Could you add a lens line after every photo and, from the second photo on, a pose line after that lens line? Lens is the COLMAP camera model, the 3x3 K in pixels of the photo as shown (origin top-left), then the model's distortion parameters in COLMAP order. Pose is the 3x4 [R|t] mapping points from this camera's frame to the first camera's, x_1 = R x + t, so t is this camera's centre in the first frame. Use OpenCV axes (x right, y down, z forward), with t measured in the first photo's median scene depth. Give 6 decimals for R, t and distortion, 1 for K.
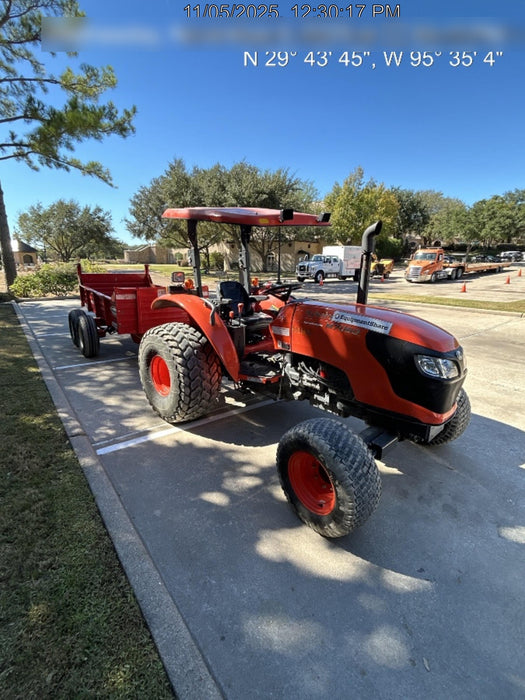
lens RADIAL K [[341.7, 0, 265.8], [0, 341.7, 352.4], [0, 0, 1]] dist [-0.016551, 0.005373]
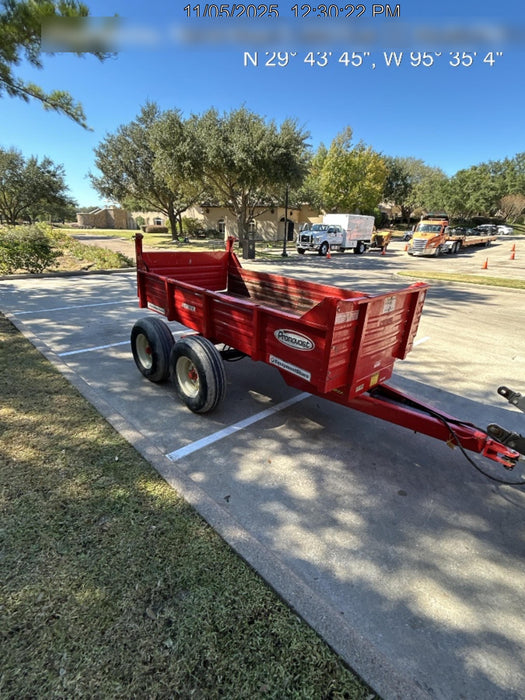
lens RADIAL K [[341.7, 0, 265.4], [0, 341.7, 349.6], [0, 0, 1]] dist [-0.016551, 0.005373]
pose [[0.992090, -0.020957, 0.123767, -0.101431], [0.011005, 0.996689, 0.080555, -0.026621], [-0.125045, -0.078555, 0.989036, 0.094860]]
